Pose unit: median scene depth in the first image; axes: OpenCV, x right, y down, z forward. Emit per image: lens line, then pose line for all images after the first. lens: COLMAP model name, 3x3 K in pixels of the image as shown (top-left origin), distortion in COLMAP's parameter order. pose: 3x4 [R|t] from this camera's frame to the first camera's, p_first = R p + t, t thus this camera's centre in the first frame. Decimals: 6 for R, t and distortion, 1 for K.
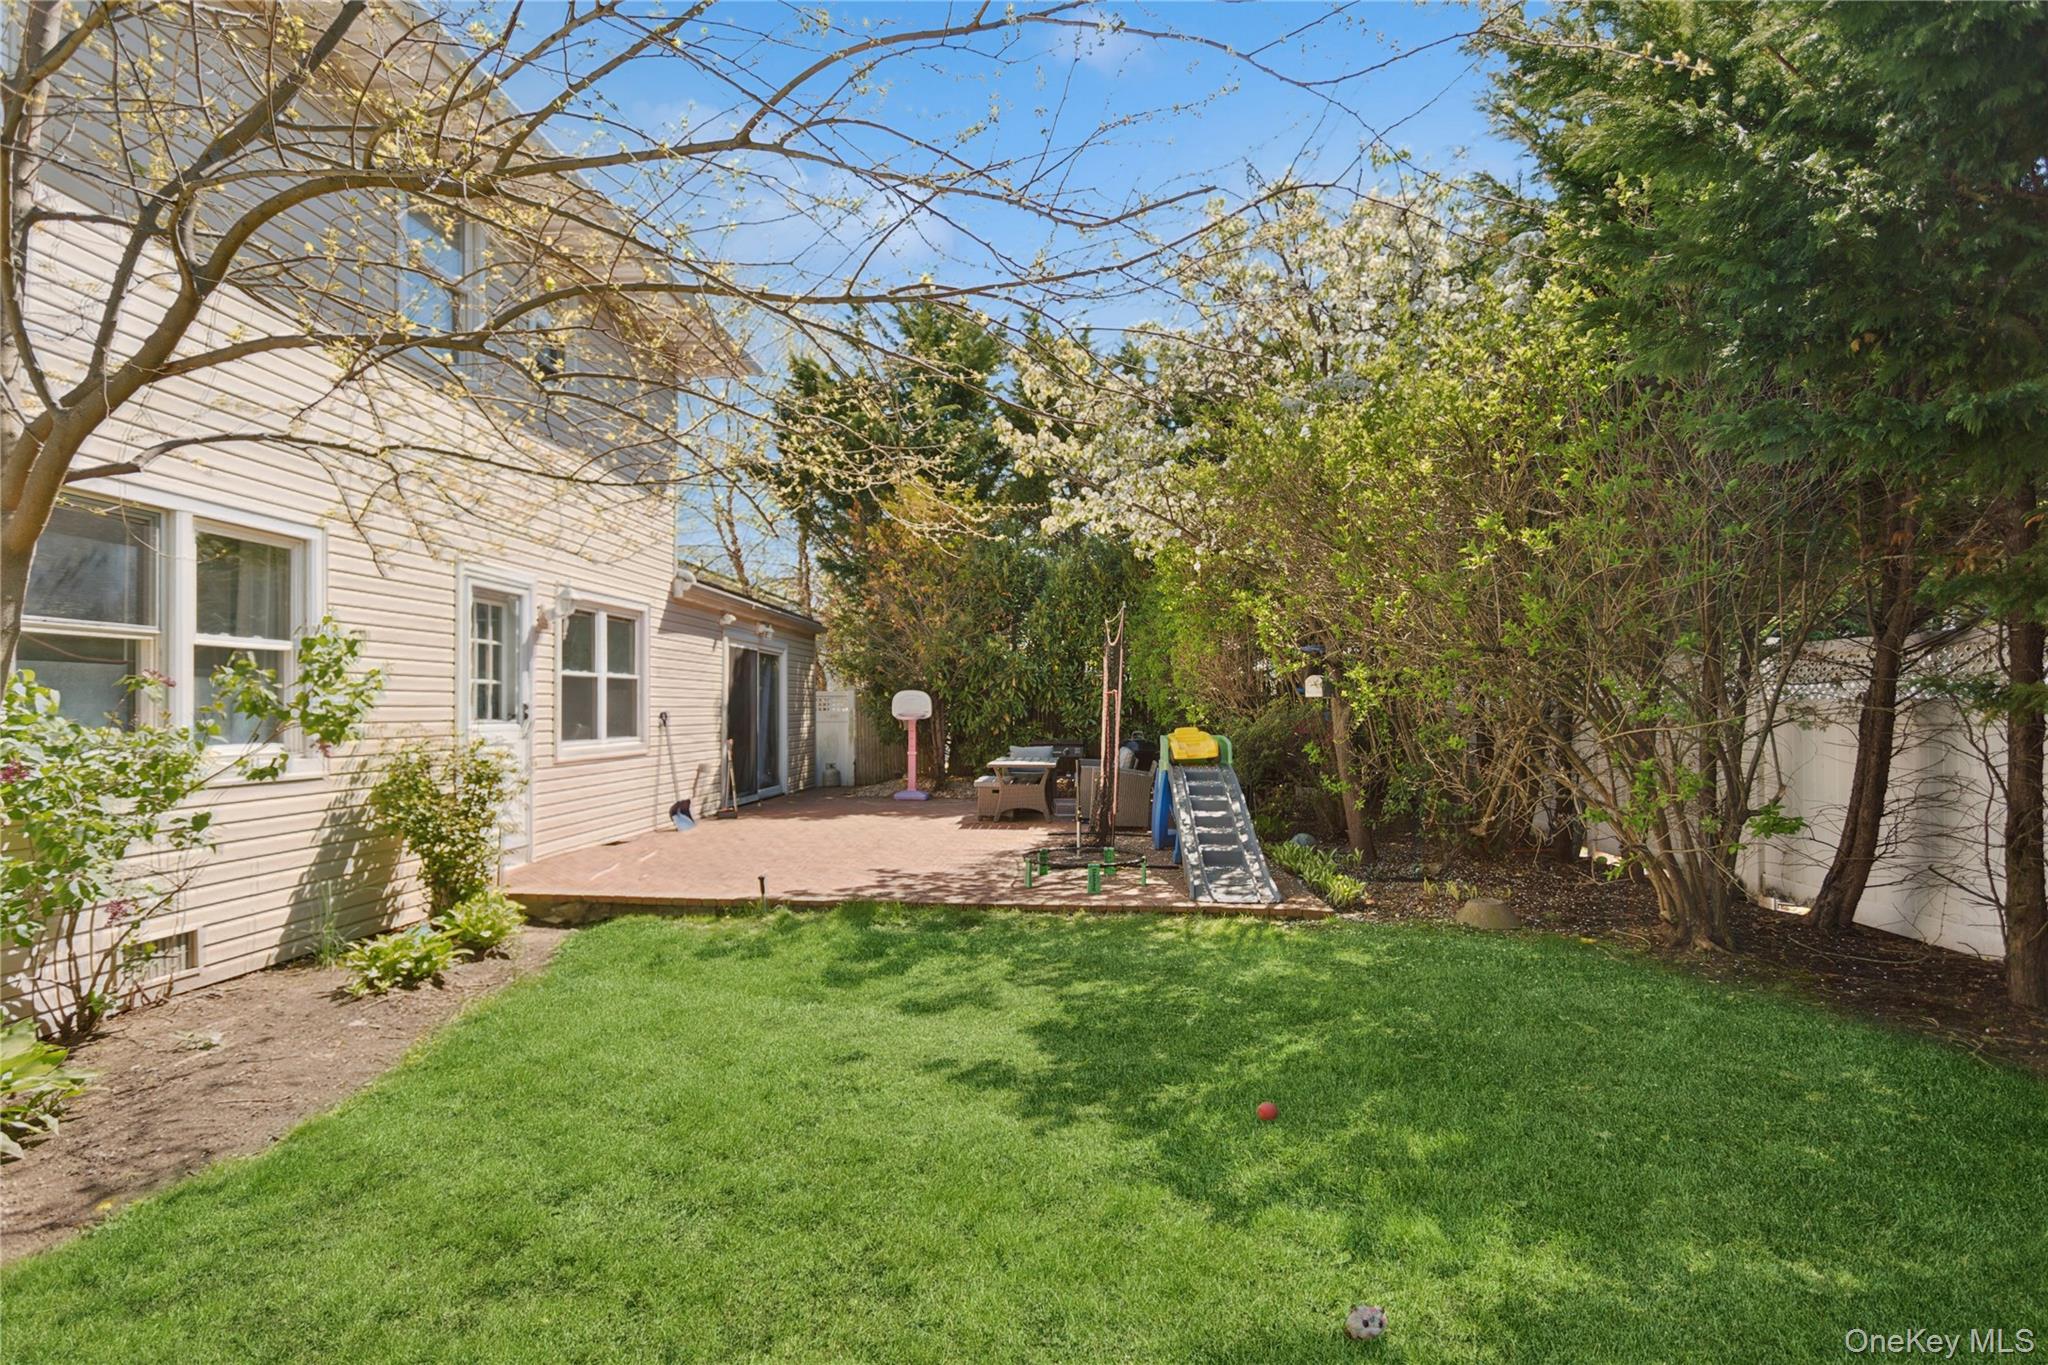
lens RADIAL K [[1017.5, 0, 1024.0], [0, 1017.5, 682.5], [0, 0, 1]] dist [0.001532, 0.000764]
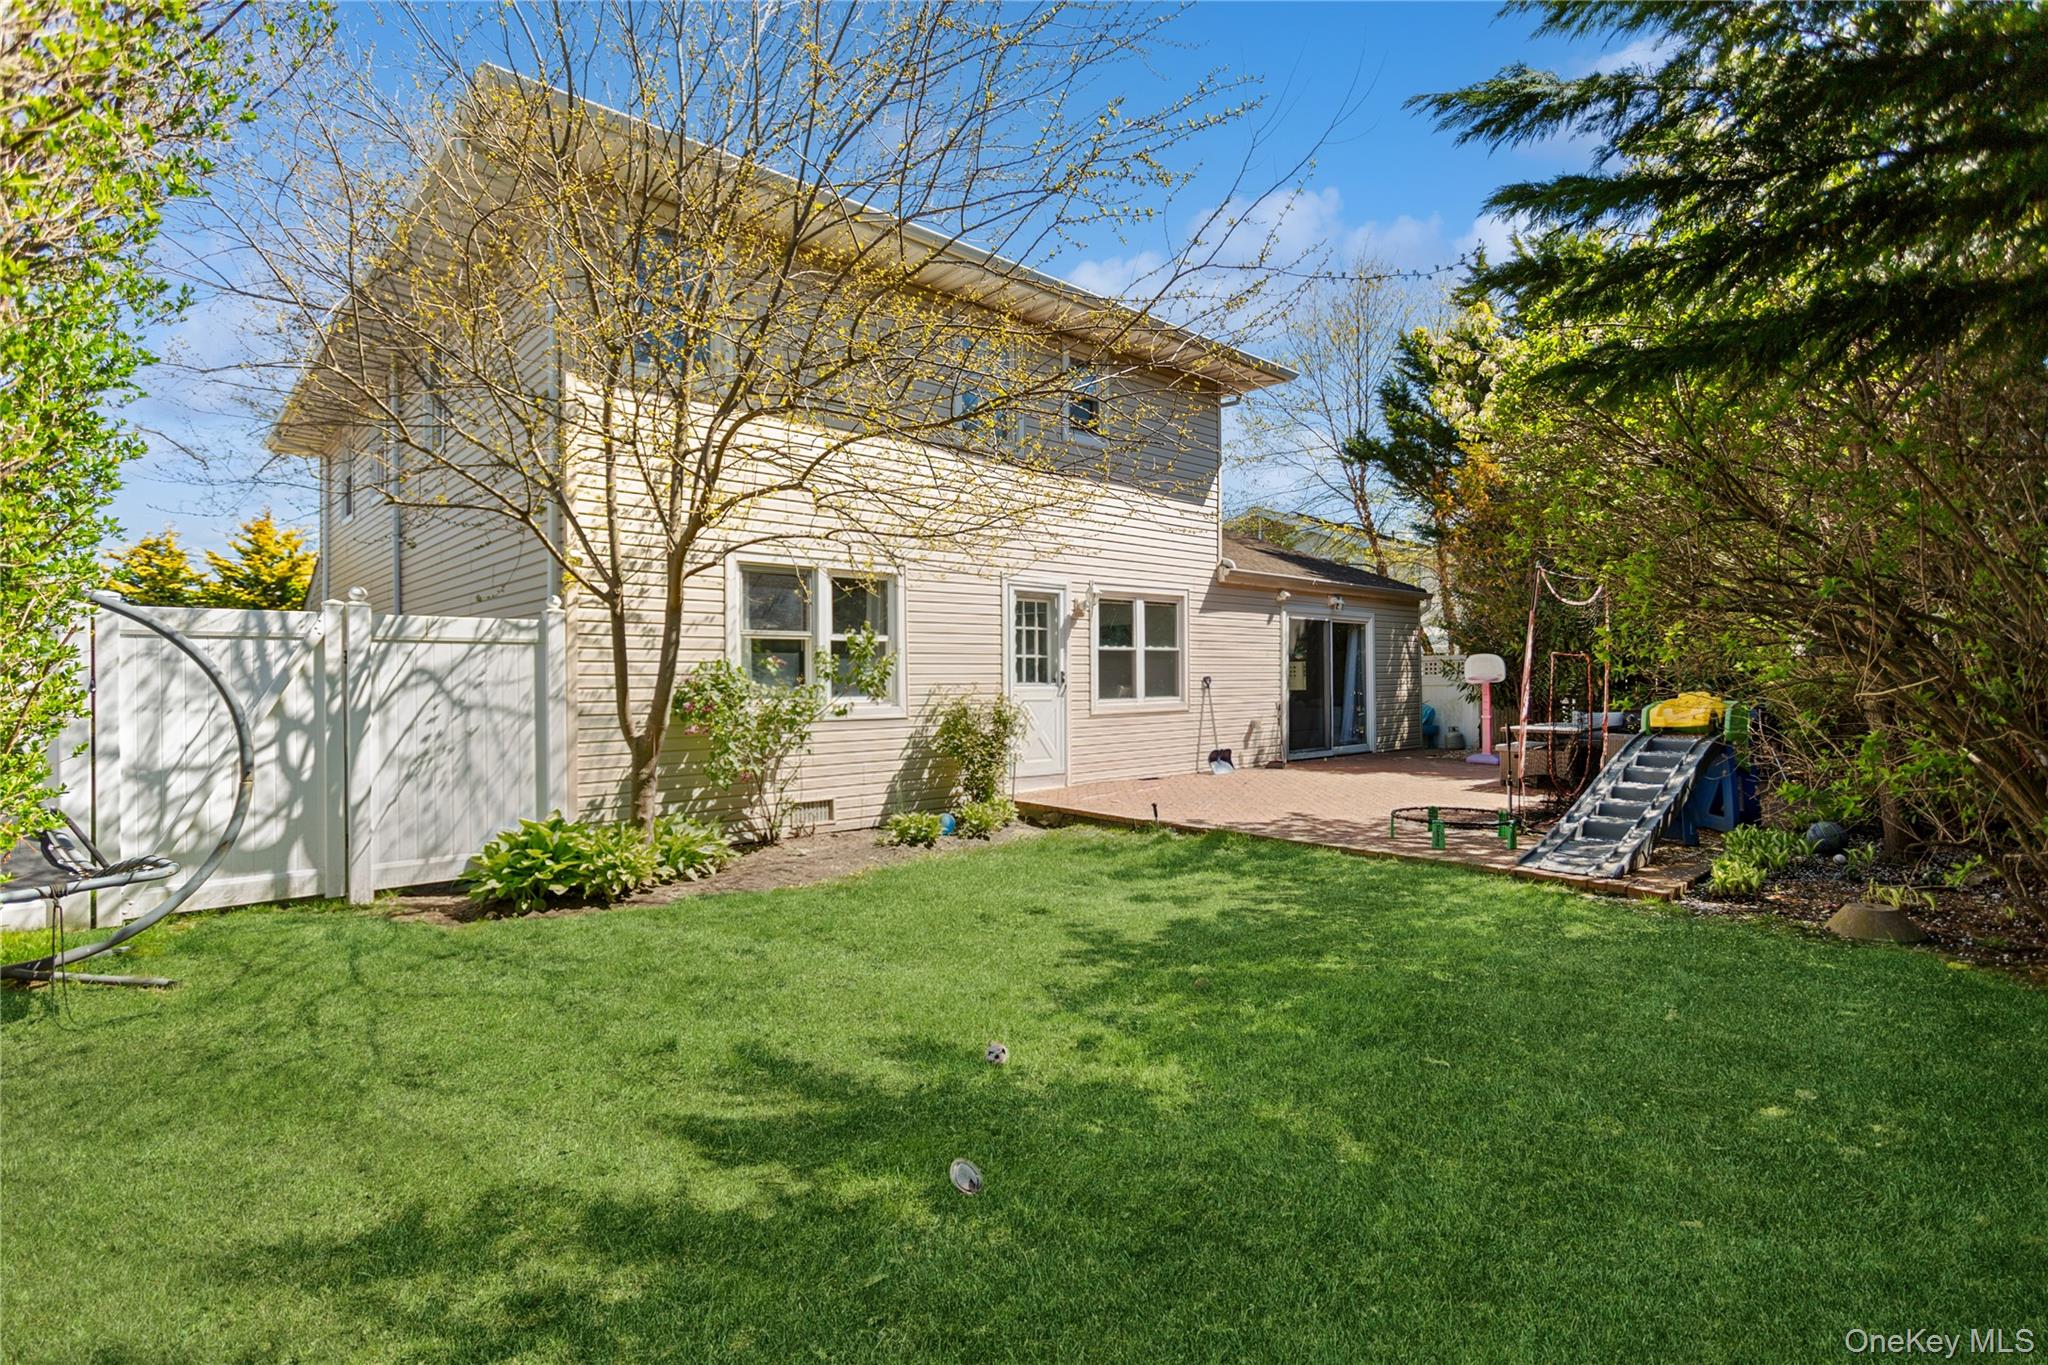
lens RADIAL K [[986.3, 0, 1024.0], [0, 986.3, 682.5], [0, 0, 1]] dist [-0.000702, 0.000286]
pose [[0.732418, -0.000195, -0.680855, 0.401998], [0.024107, 0.999380, 0.025647, 0.000048], [0.680428, -0.035198, 0.731969, -0.024076]]
